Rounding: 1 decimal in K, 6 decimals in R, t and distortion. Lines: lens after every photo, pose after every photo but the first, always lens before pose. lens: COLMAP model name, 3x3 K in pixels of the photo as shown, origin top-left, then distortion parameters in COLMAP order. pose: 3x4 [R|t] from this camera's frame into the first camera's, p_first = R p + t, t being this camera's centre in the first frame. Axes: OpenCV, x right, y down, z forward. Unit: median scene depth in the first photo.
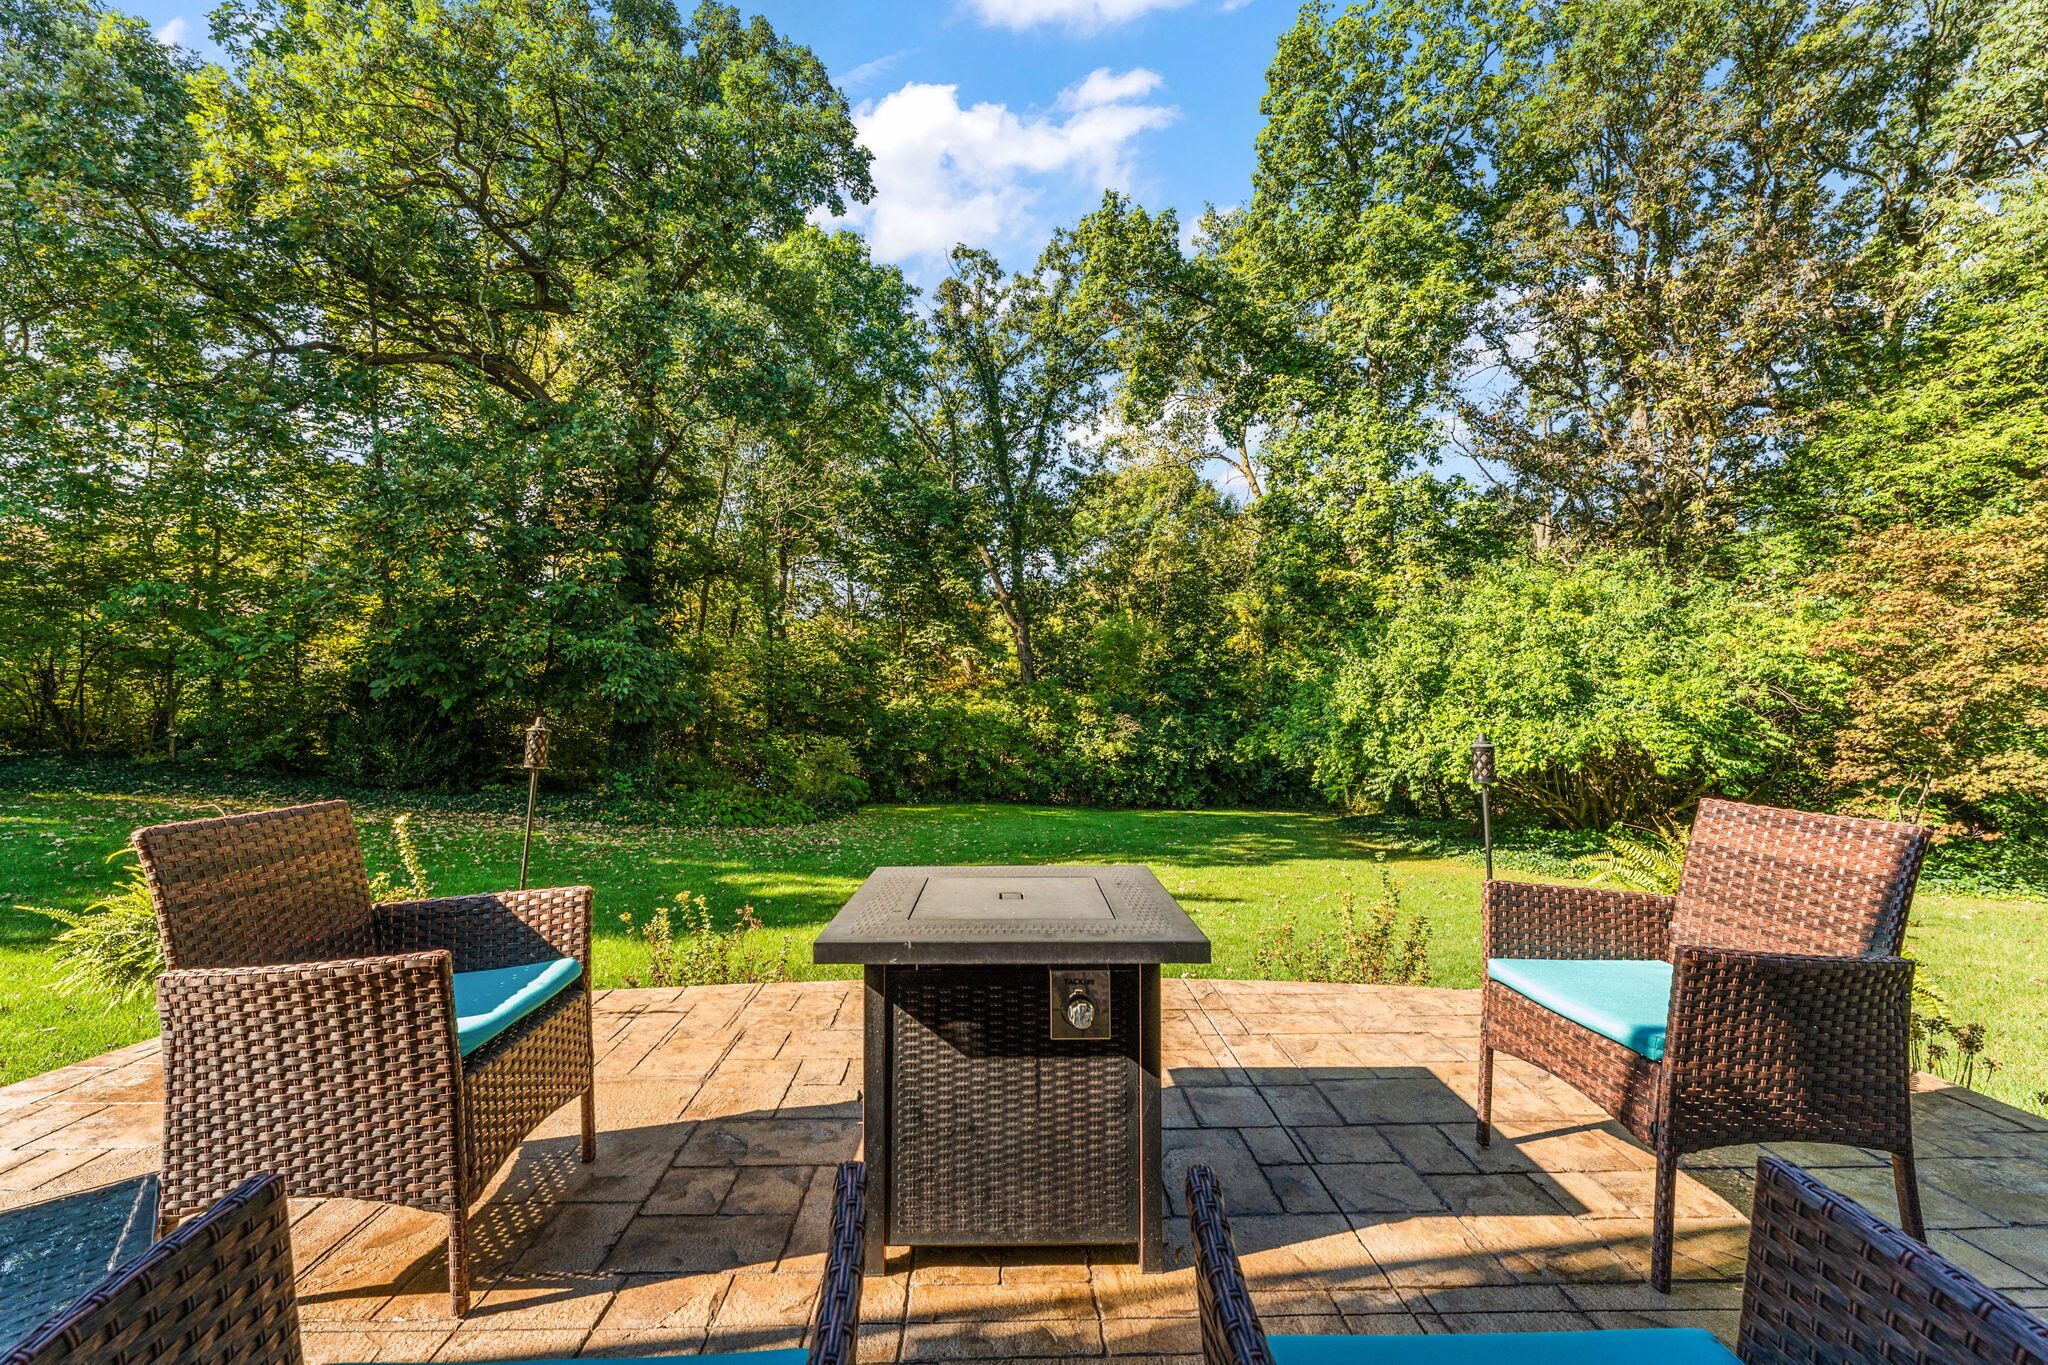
lens RADIAL K [[835.3, 0, 1028.0], [0, 835.3, 678.0], [0, 0, 1]] dist [0.001434, 0.000480]
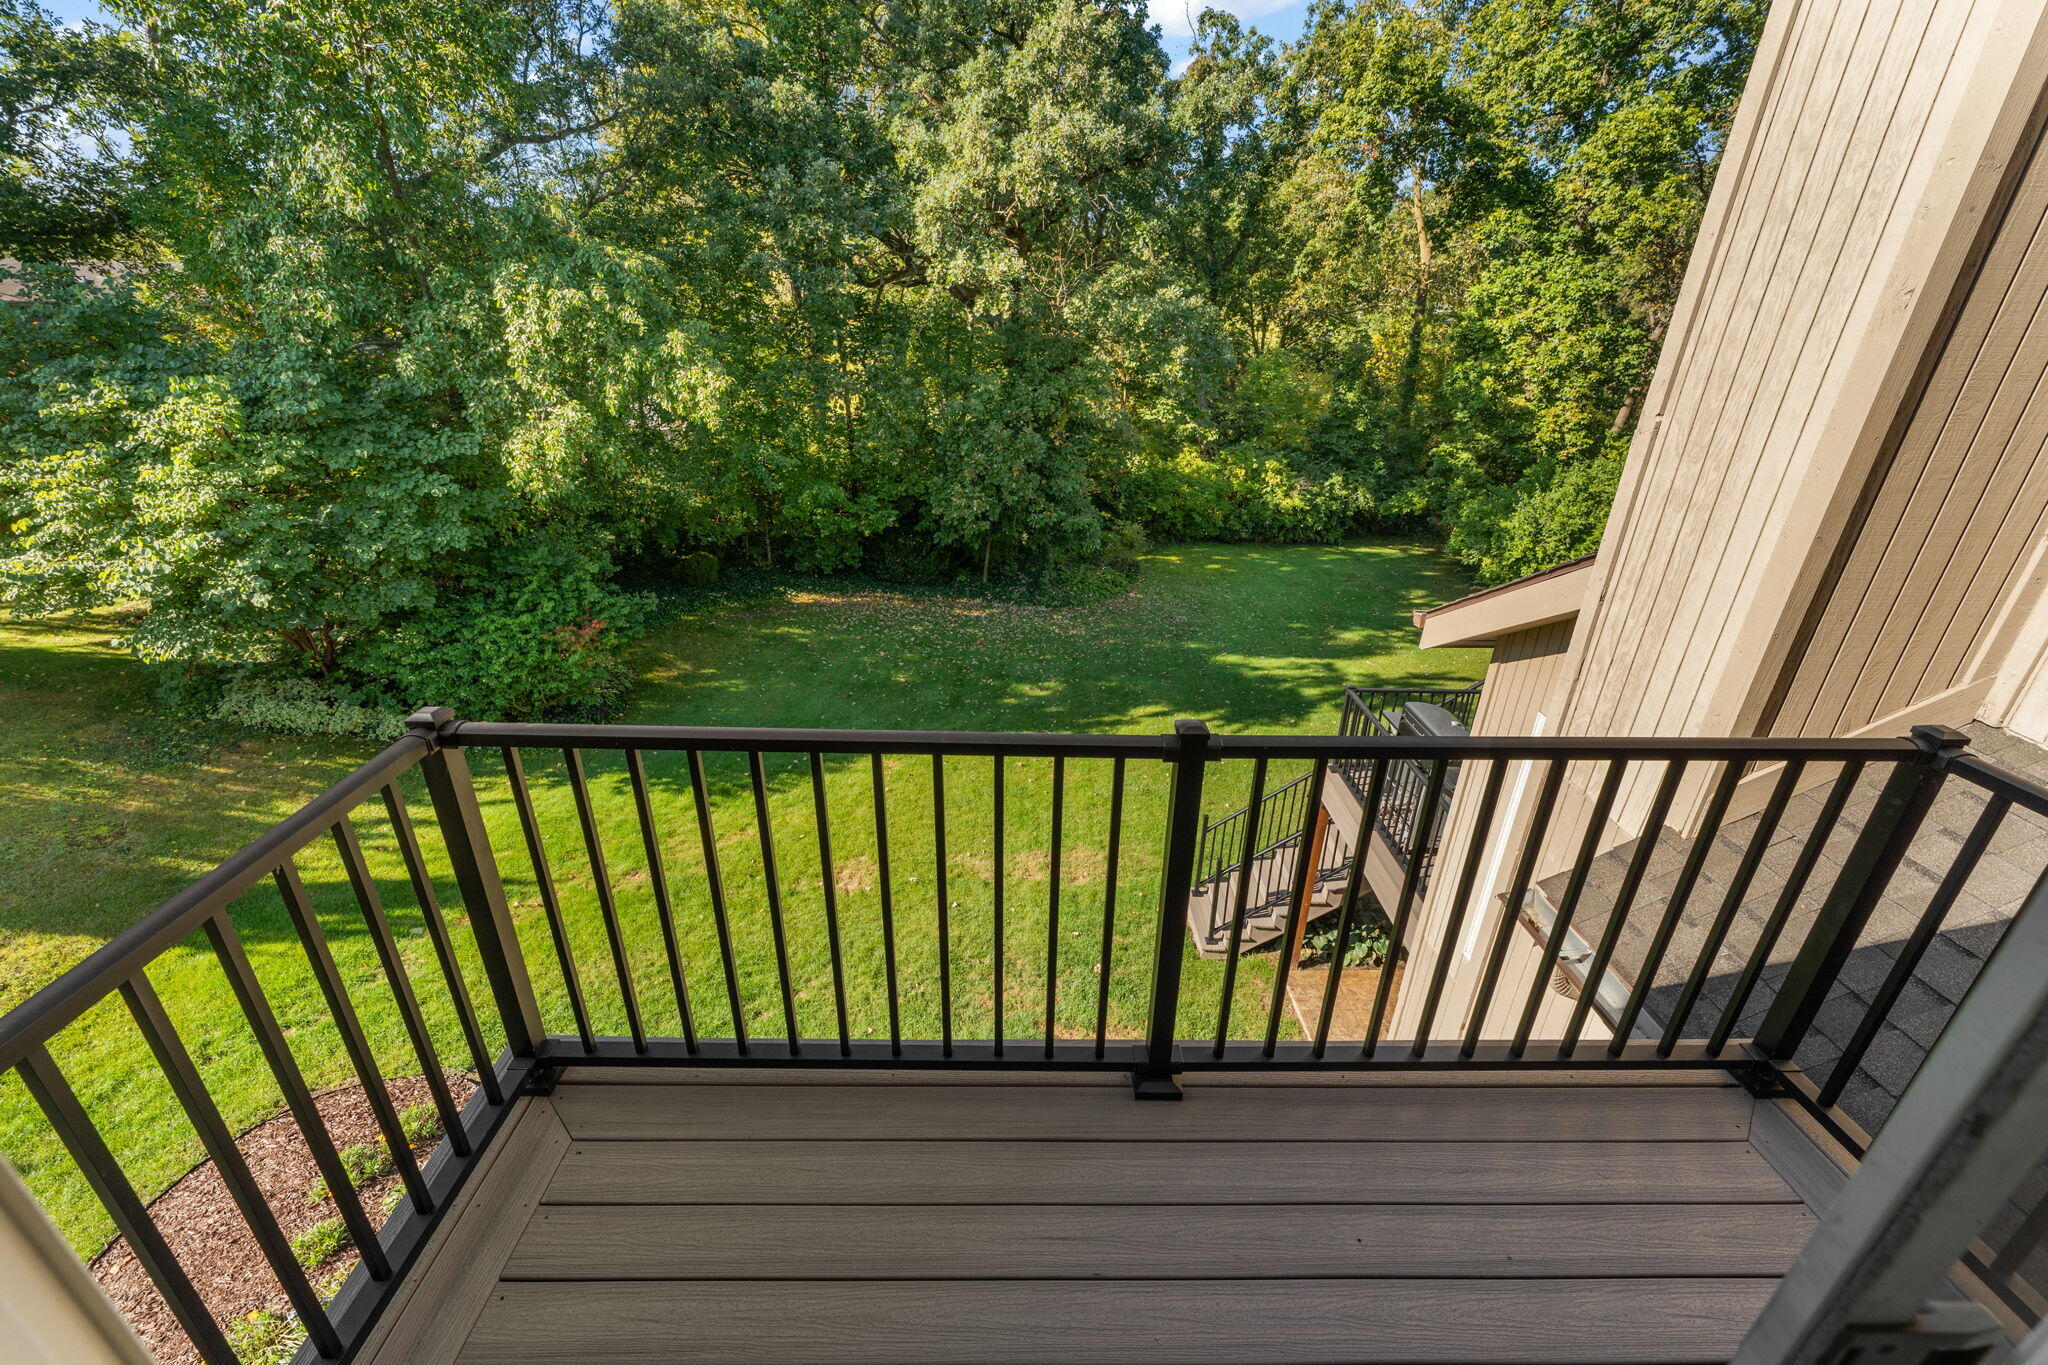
lens RADIAL K [[835.3, 0, 1018.4], [0, 835.3, 678.1], [0, 0, 1]] dist [0.001434, 0.000480]
pose [[0.999850, 0.016097, -0.006329, -0.316590], [-0.011658, 0.897505, 0.440850, -0.245214], [0.012776, -0.440710, 0.897558, -0.315085]]
